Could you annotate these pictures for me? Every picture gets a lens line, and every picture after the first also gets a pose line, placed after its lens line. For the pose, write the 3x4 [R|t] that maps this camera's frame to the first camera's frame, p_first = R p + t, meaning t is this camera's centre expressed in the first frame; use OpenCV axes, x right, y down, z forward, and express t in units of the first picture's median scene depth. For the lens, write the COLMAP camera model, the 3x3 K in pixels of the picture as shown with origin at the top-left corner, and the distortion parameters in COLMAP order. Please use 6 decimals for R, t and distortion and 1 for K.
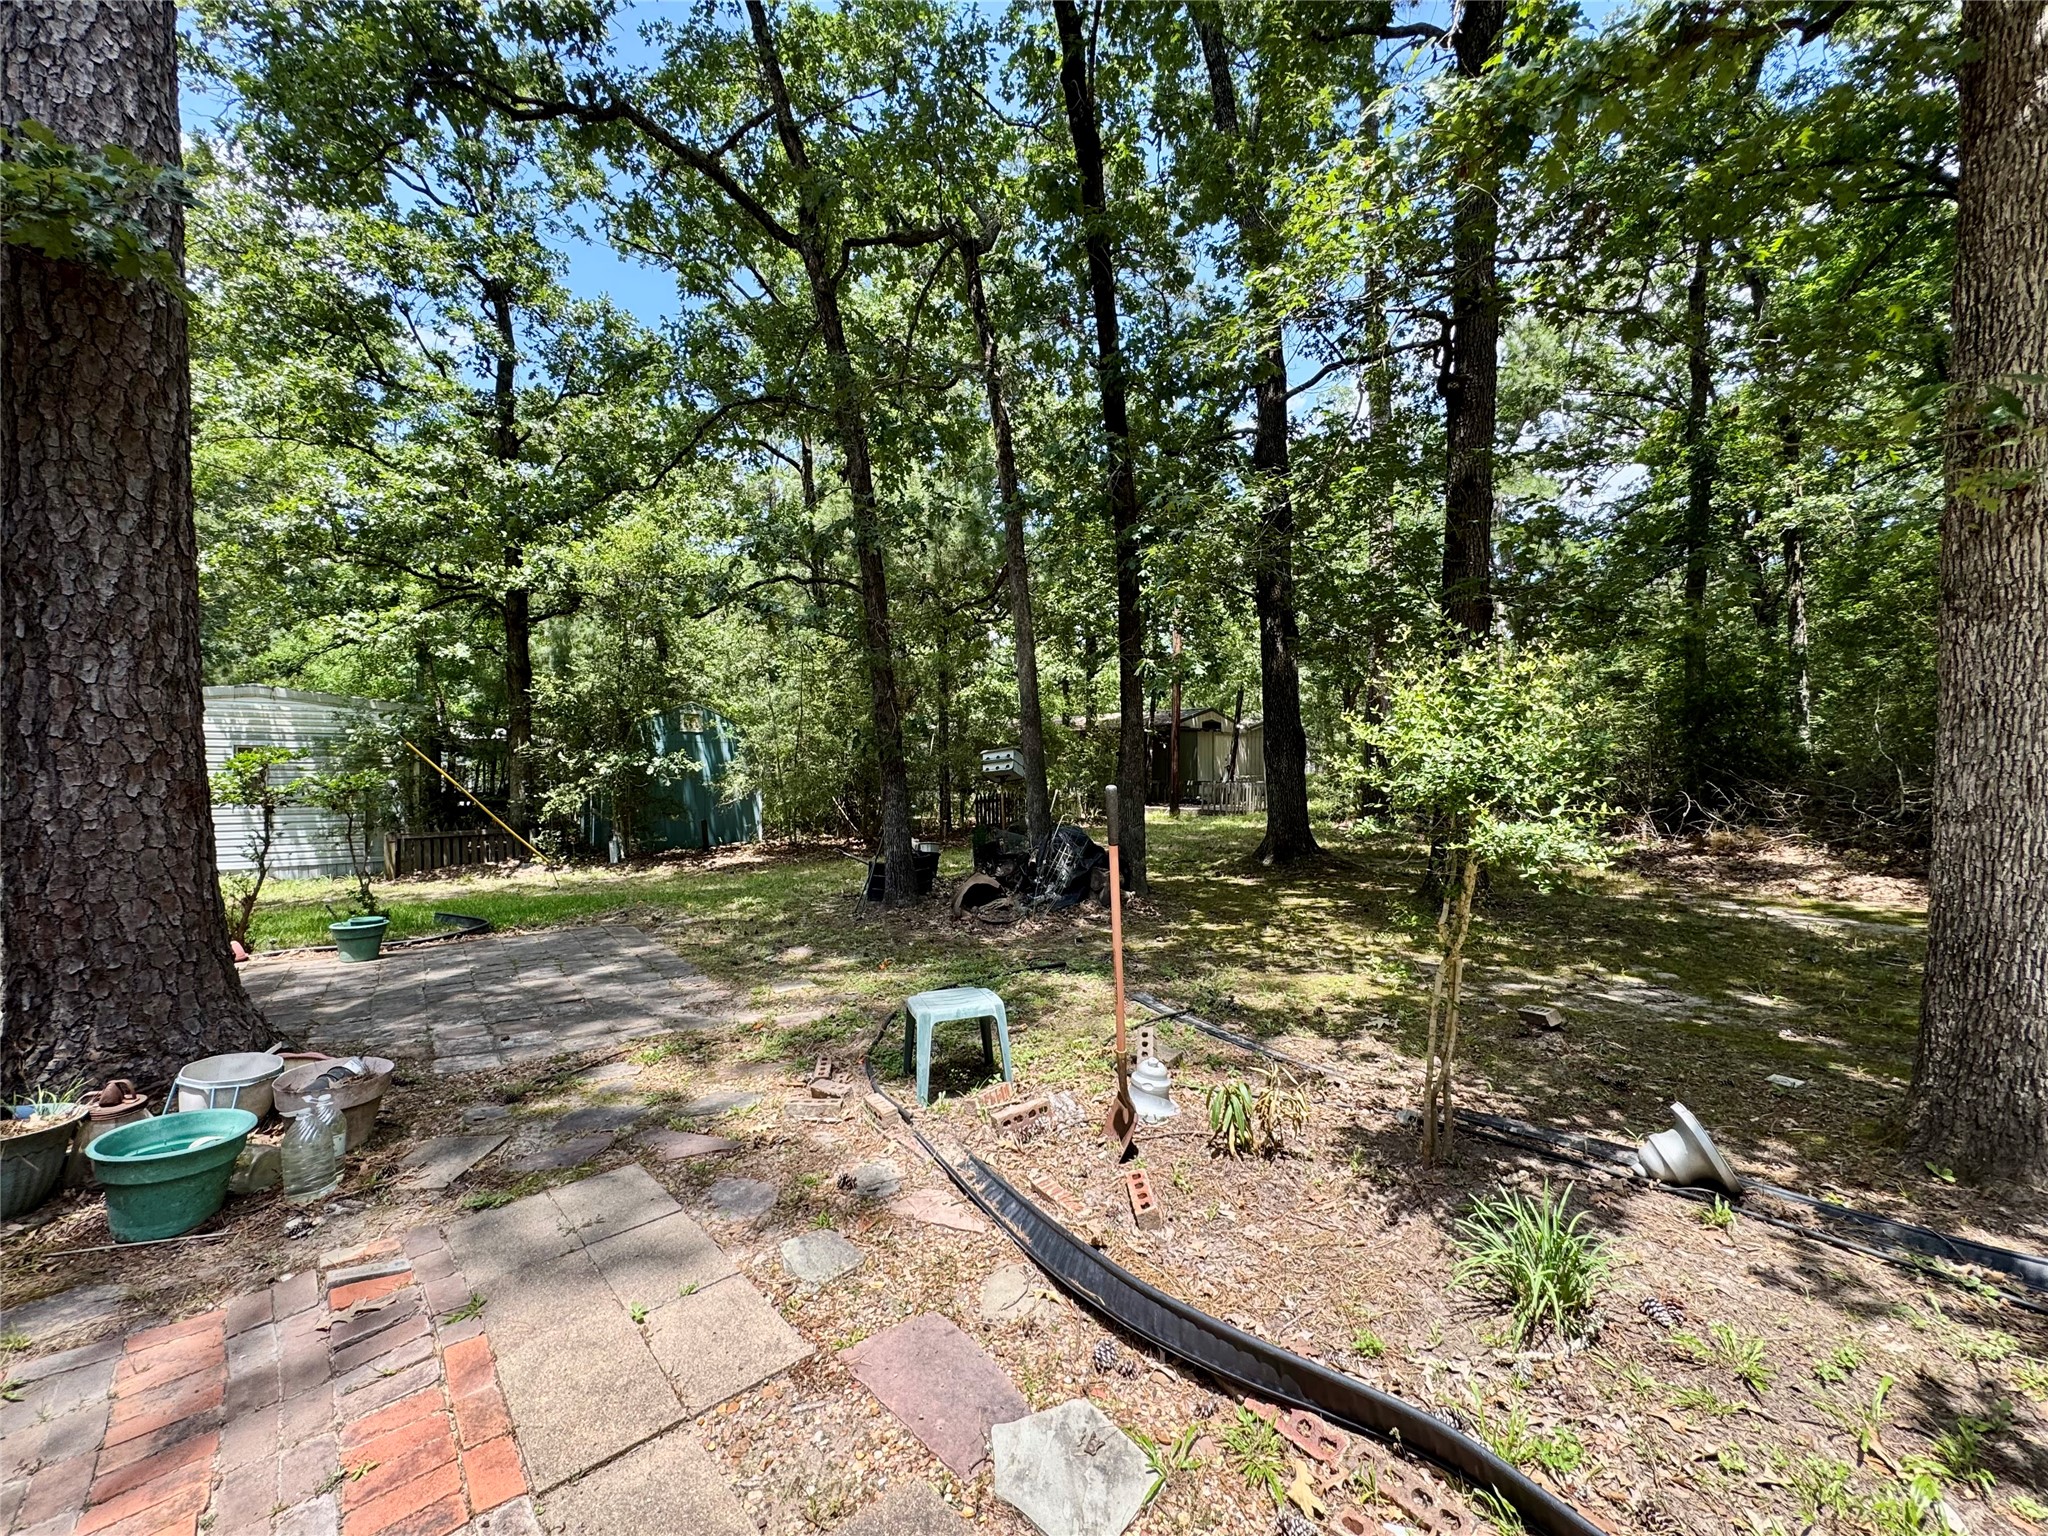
lens RADIAL K [[816.7, 0, 1023.8], [0, 816.7, 763.5], [0, 0, 1]] dist [-0.002433, 0.000030]
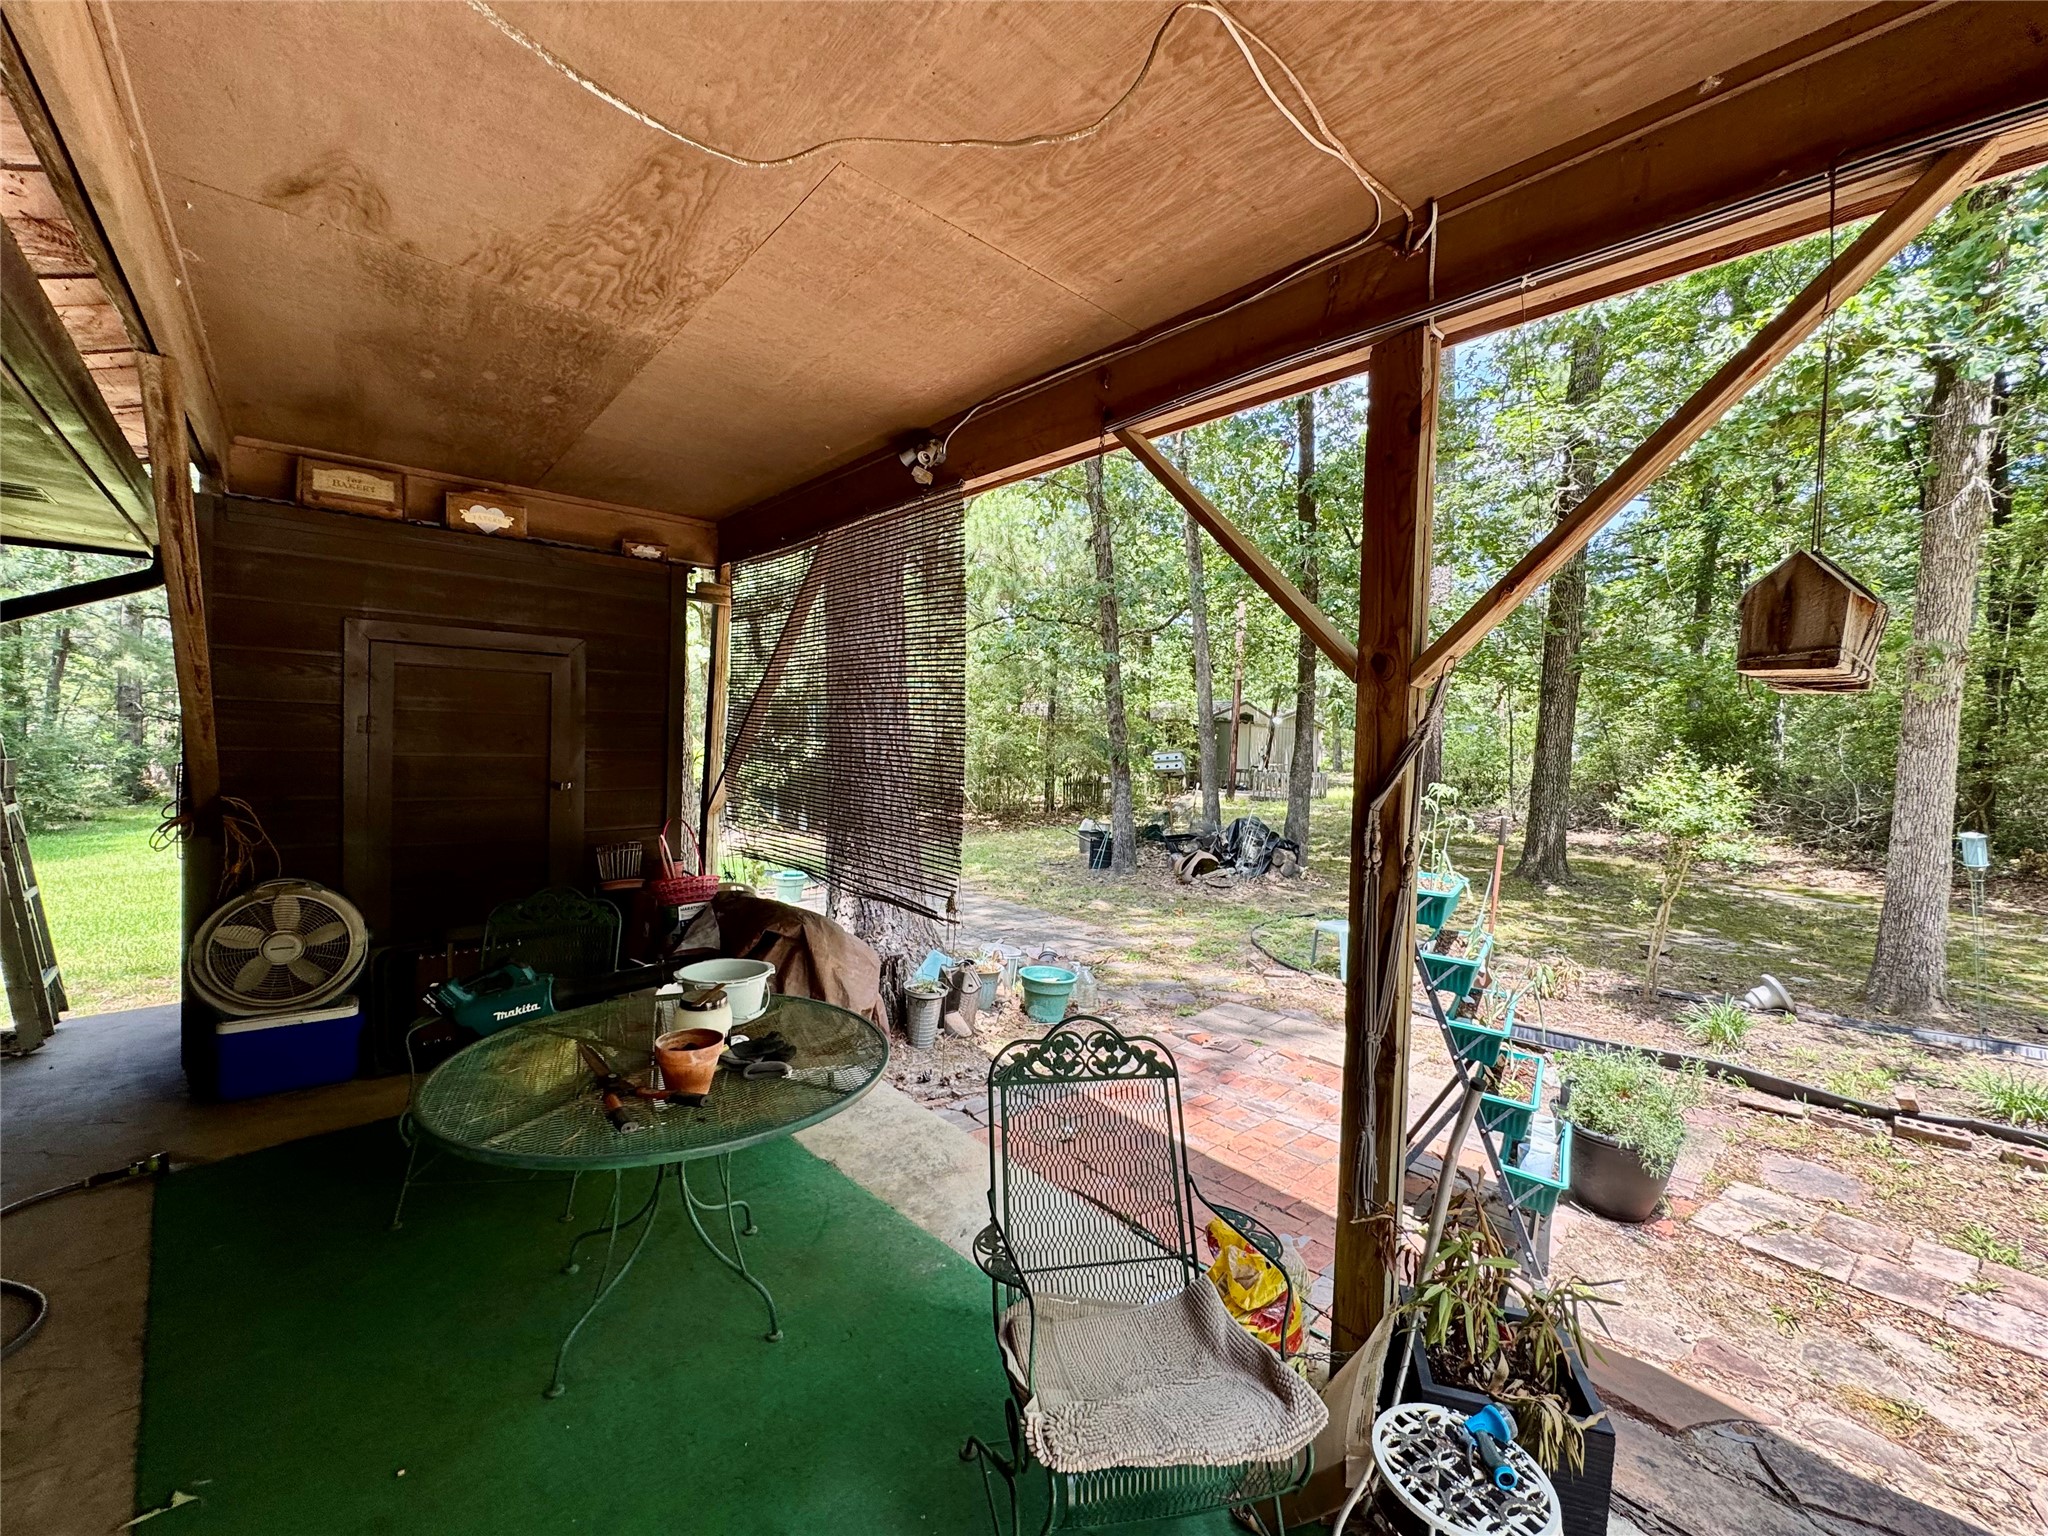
lens RADIAL K [[816.7, 0, 1023.8], [0, 816.7, 763.5], [0, 0, 1]] dist [-0.002433, 0.000030]
pose [[0.998966, 0.030828, 0.033401, -0.449374], [-0.031950, 0.998925, 0.033589, -0.052187], [-0.032329, -0.034621, 0.998877, -0.383841]]
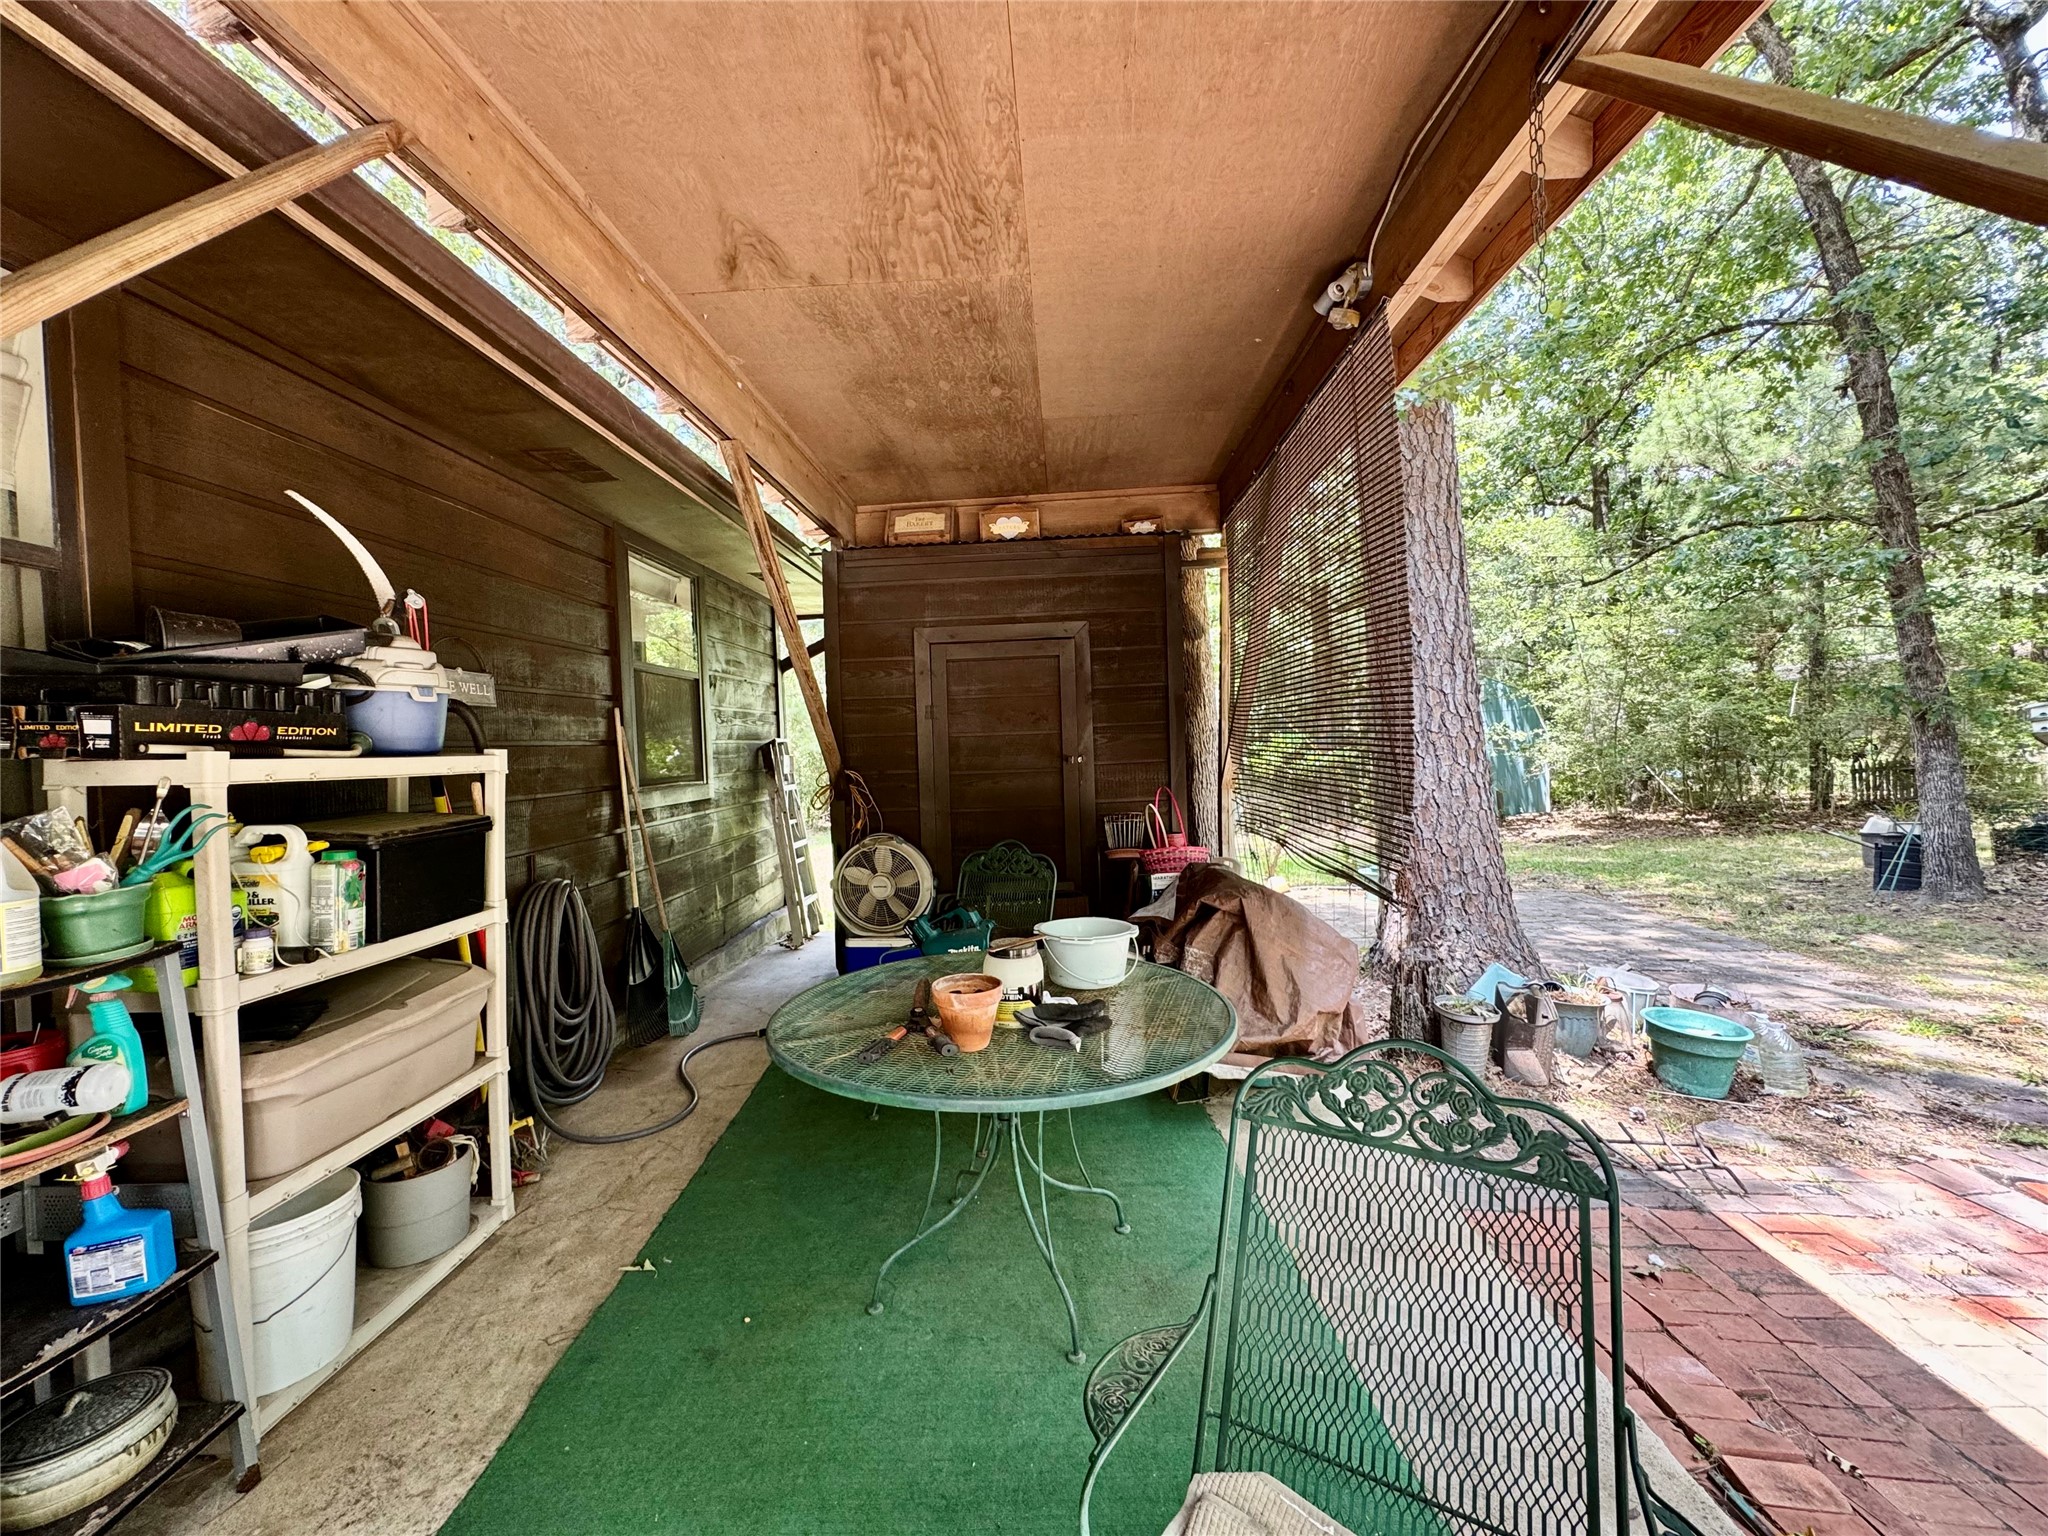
lens RADIAL K [[816.7, 0, 1023.8], [0, 816.7, 763.5], [0, 0, 1]] dist [-0.002433, 0.000030]
pose [[0.741864, -0.008701, -0.670494, -0.362715], [0.034687, 0.999075, 0.025415, -0.018378], [0.669653, -0.042112, 0.741479, -0.275411]]
